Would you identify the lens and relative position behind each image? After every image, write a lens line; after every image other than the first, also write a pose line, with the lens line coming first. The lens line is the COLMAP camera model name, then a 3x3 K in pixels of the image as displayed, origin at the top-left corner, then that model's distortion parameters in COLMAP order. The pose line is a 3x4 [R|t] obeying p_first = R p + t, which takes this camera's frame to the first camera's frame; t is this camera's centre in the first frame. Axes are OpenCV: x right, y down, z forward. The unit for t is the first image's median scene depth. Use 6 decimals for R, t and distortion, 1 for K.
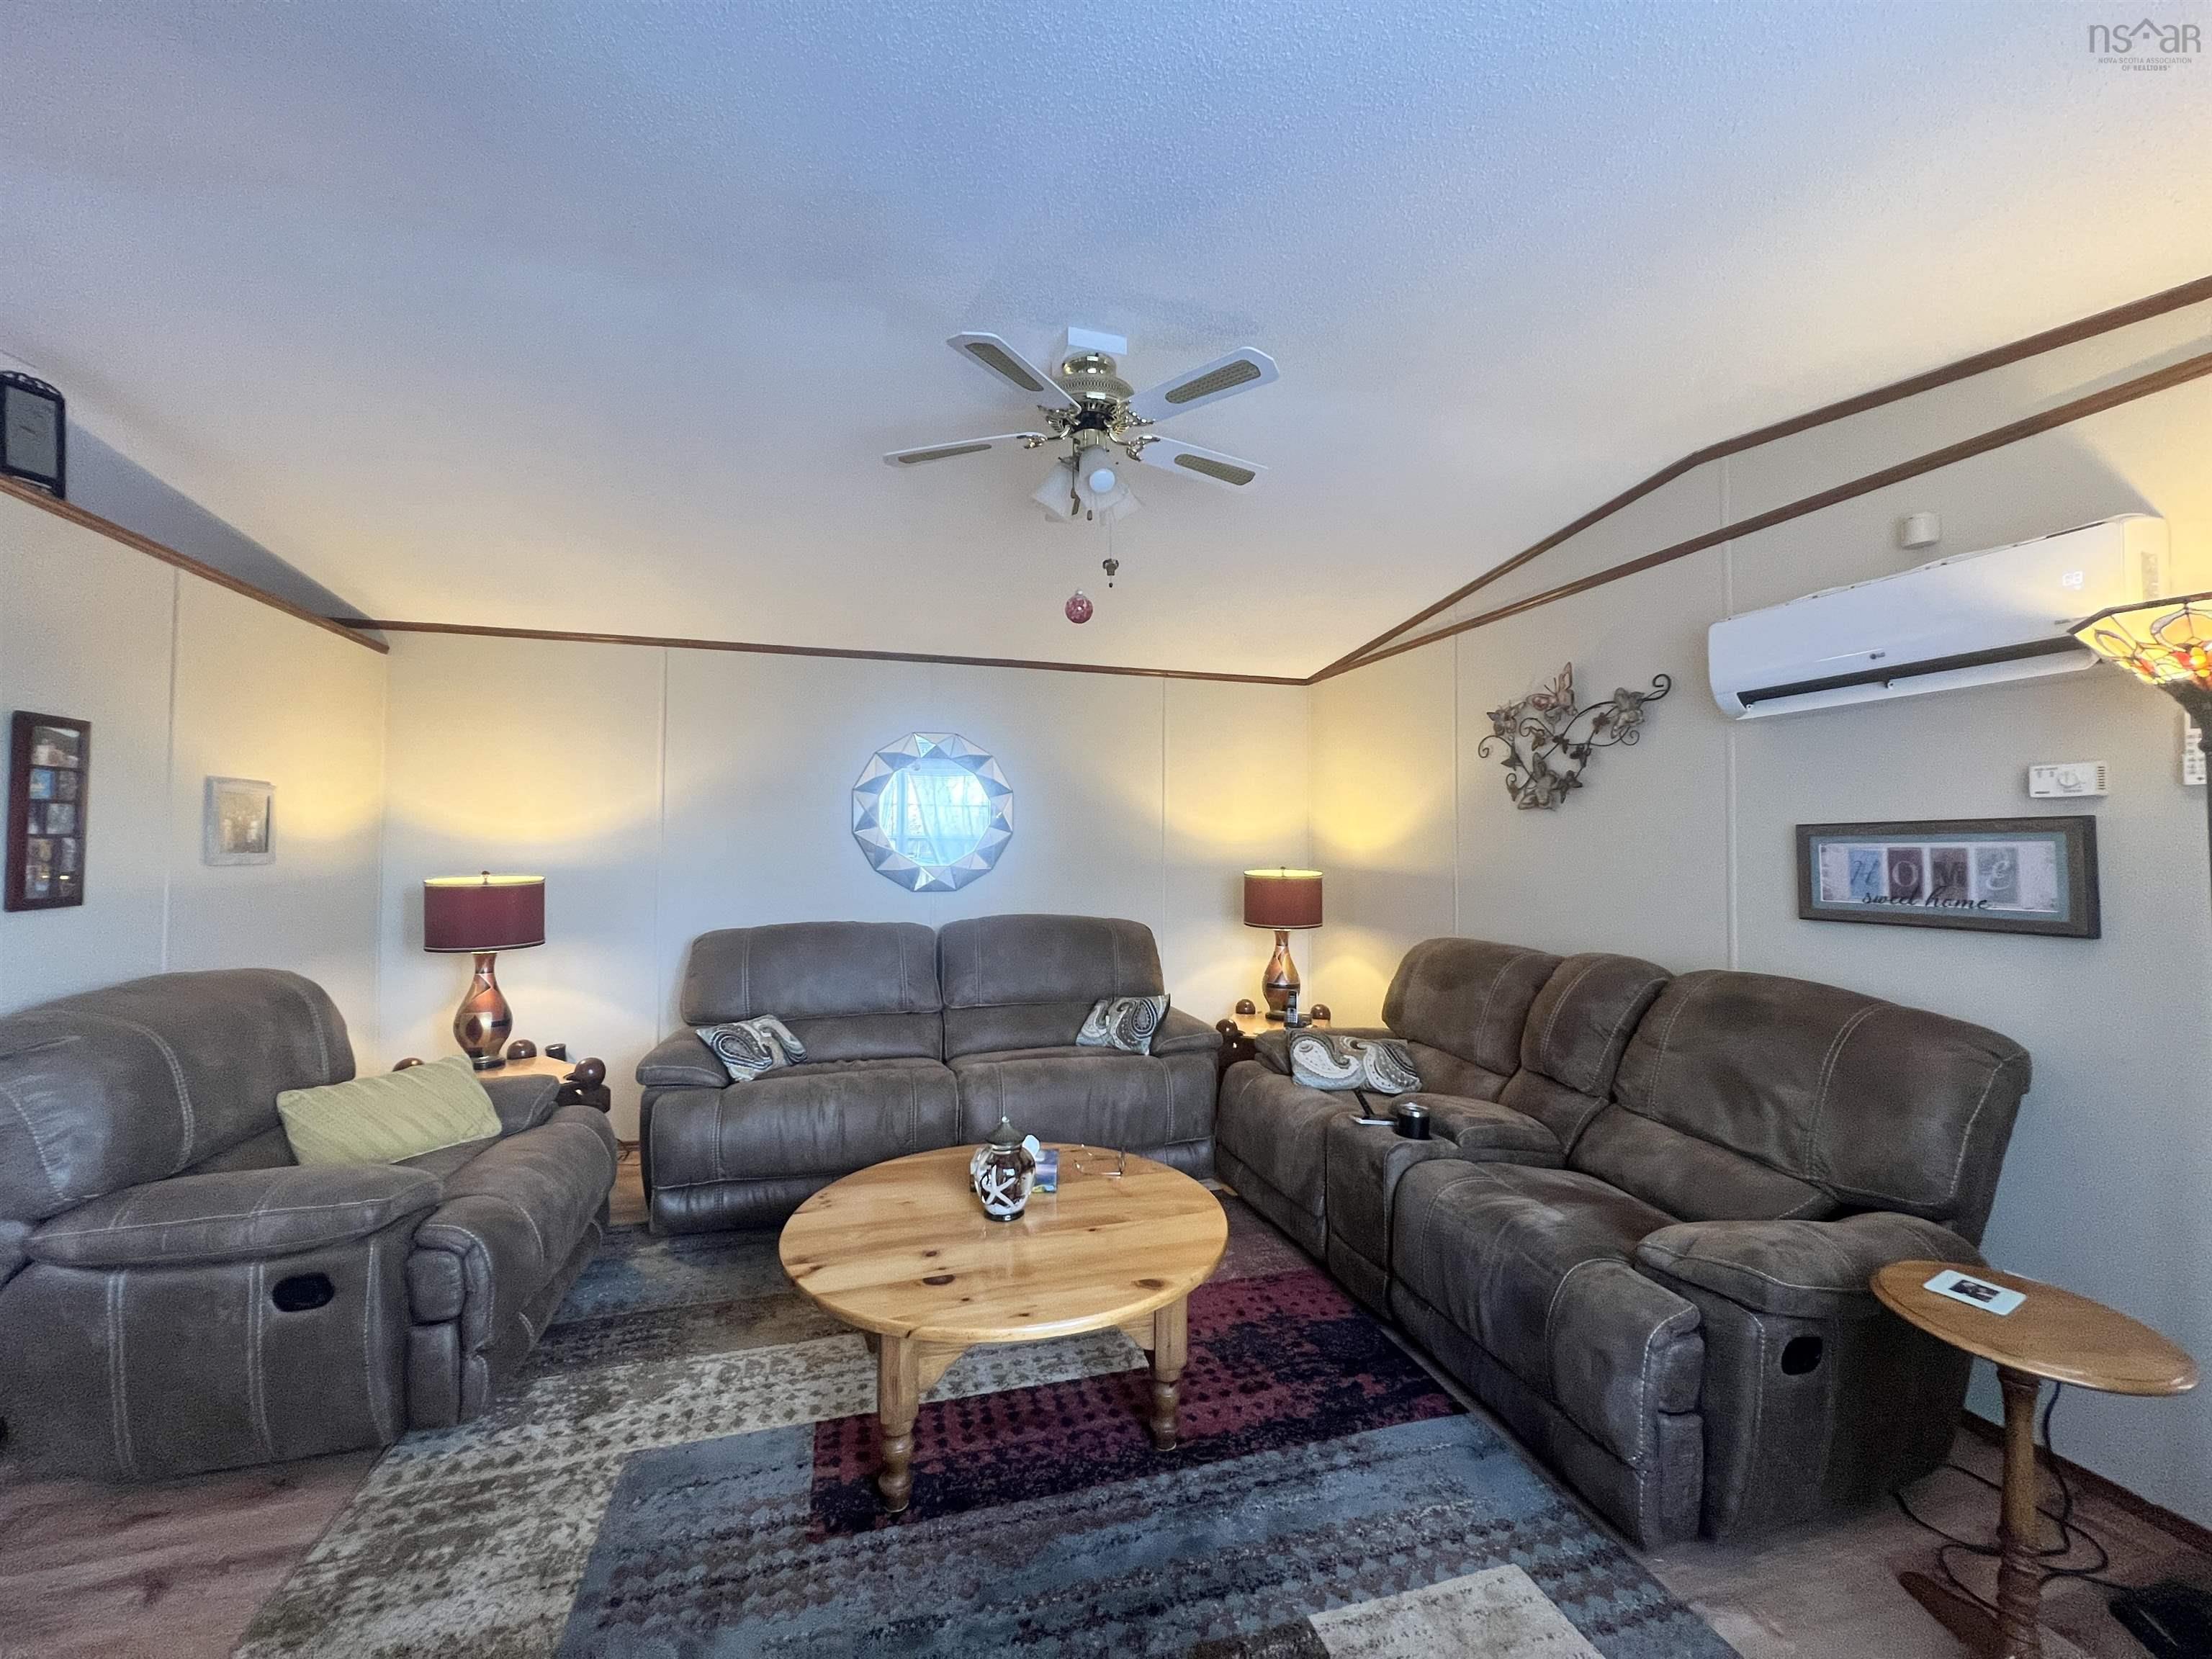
lens RADIAL K [[883.8, 0, 1097.9], [0, 883.8, 827.9], [0, 0, 1]] dist [-0.002901, 0.001671]
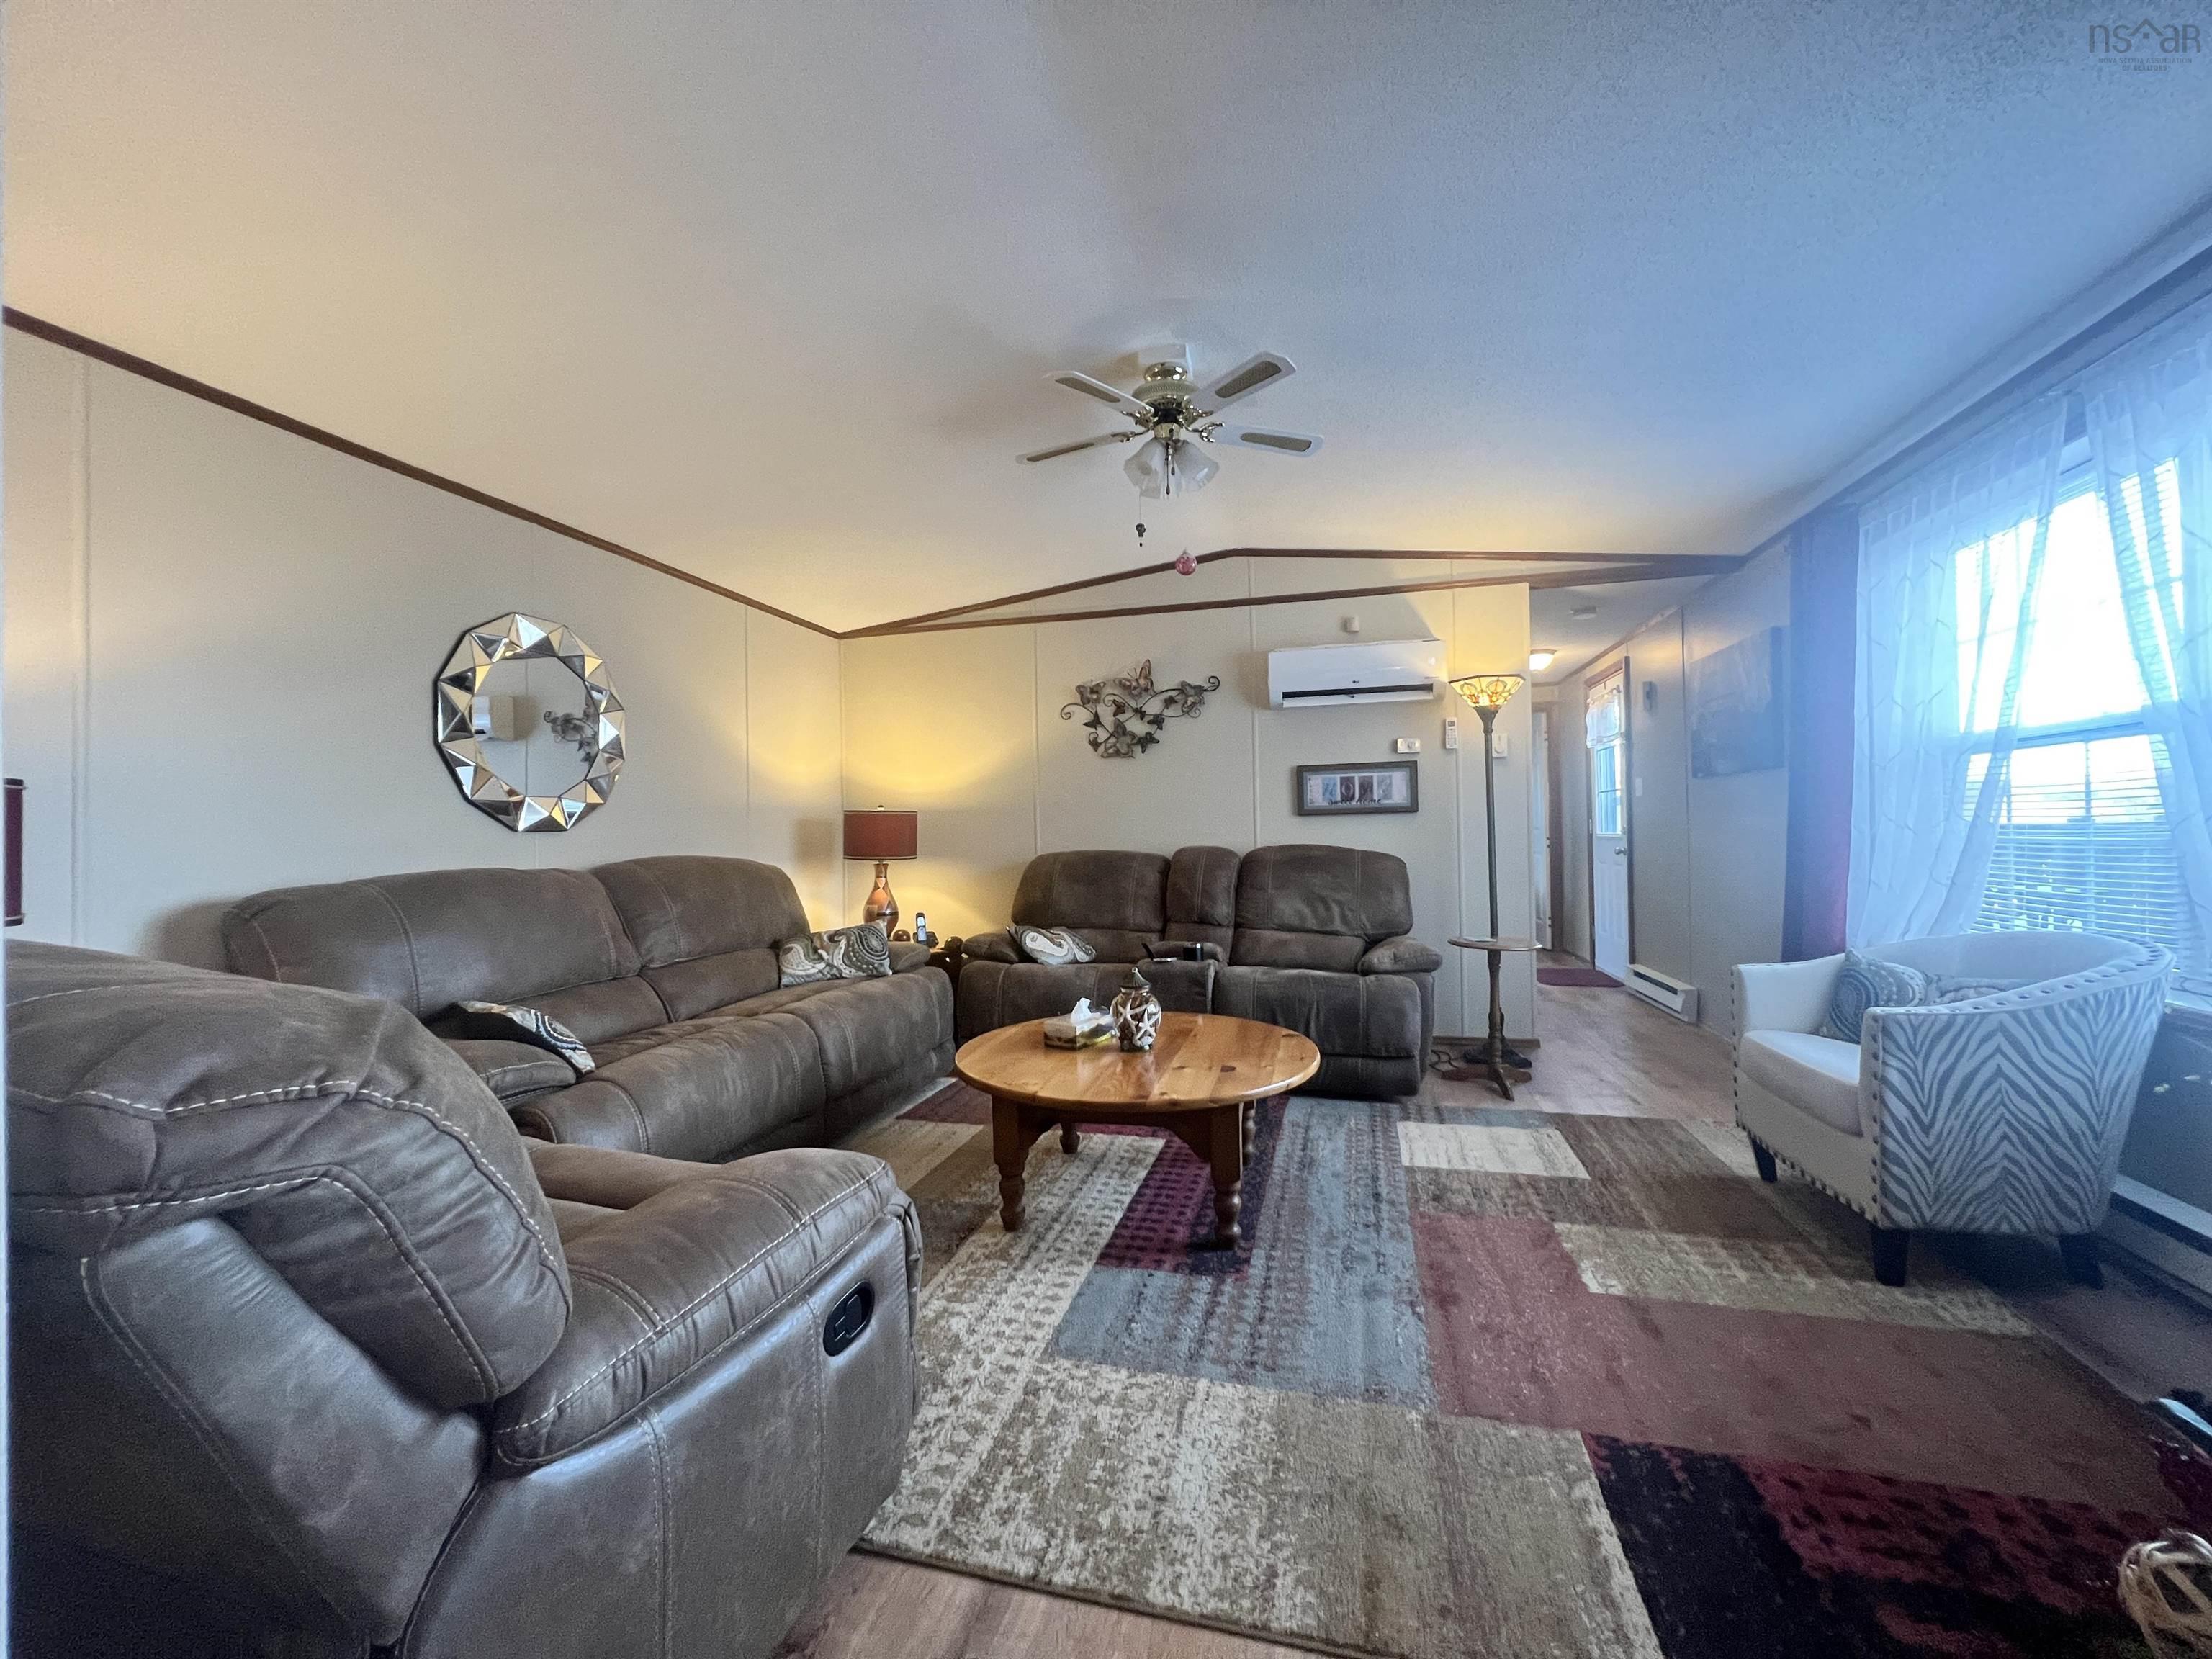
lens RADIAL K [[883.8, 0, 1100.0], [0, 883.8, 827.9], [0, 0, 1]] dist [-0.002901, 0.001671]
pose [[0.521164, -0.007804, 0.853421, -1.106262], [-0.001154, 0.999951, 0.009849, 0.117539], [-0.853456, -0.006118, 0.521129, 0.392866]]
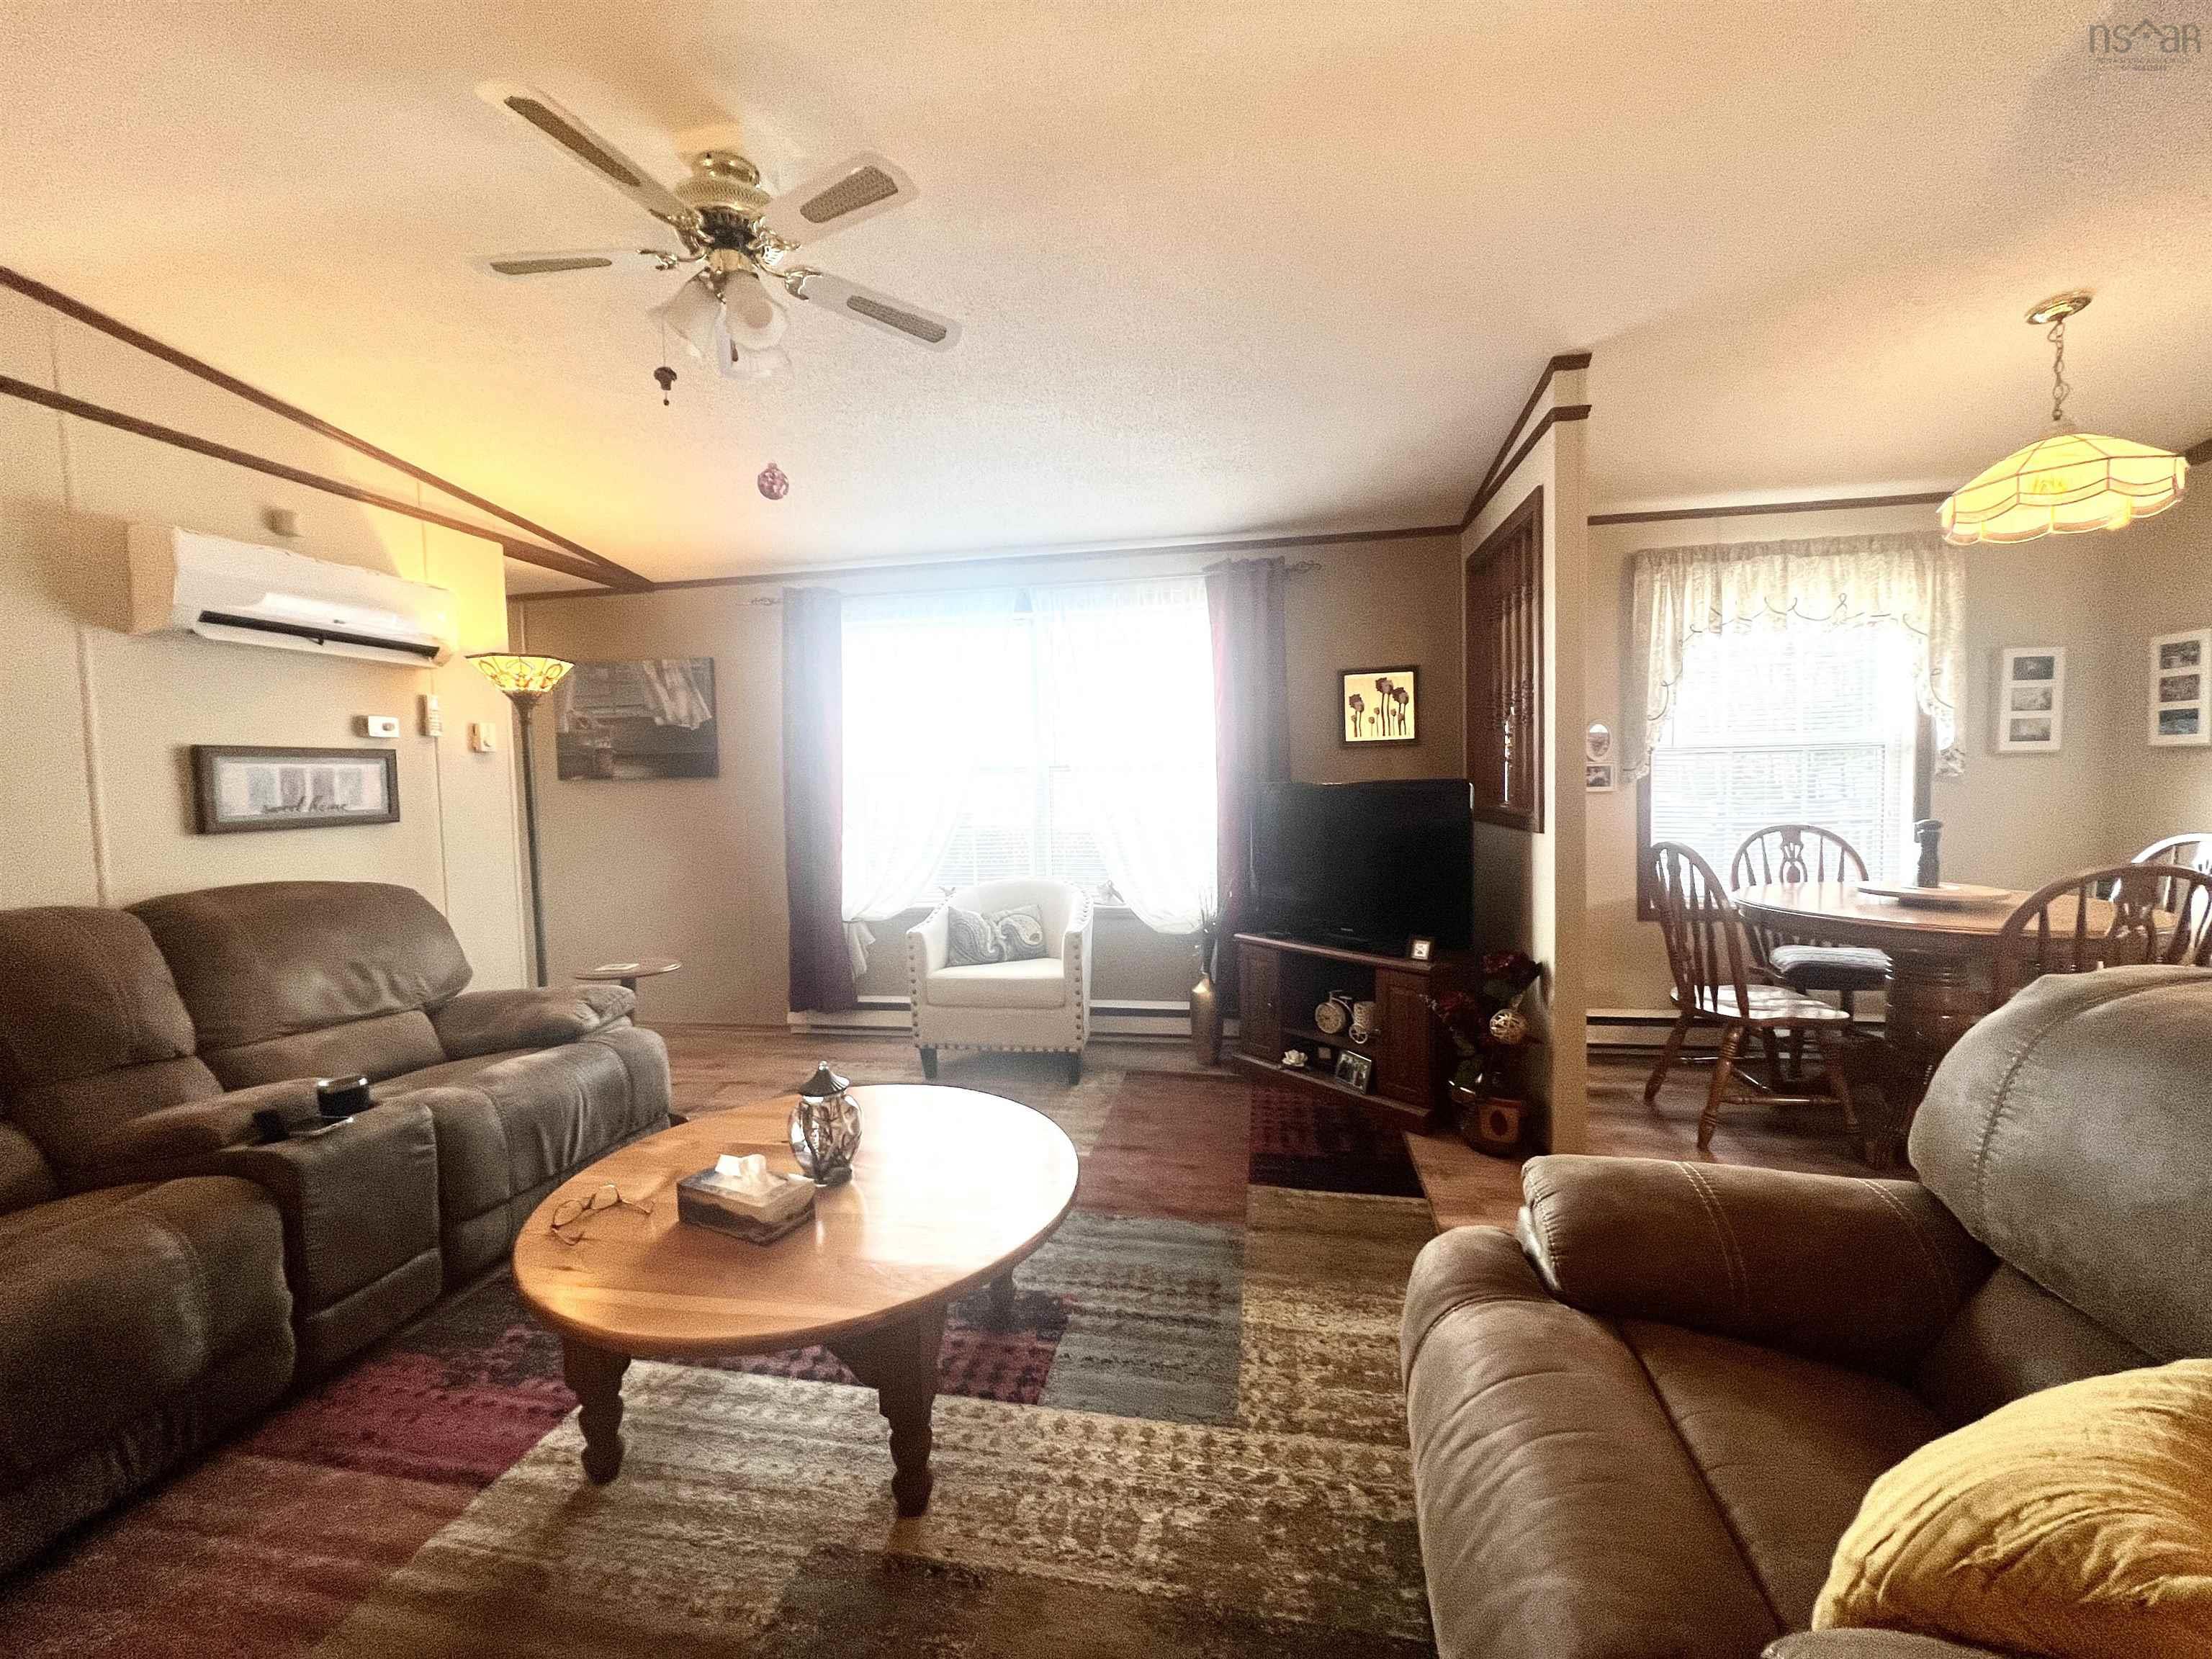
lens RADIAL K [[883.8, 0, 1103.5], [0, 883.8, 826.2], [0, 0, 1]] dist [-0.002901, 0.001671]
pose [[-0.896107, -0.005941, 0.443797, -0.680919], [0.009385, 0.999433, 0.032329, 0.073441], [-0.443738, 0.033135, -0.895544, 1.551371]]
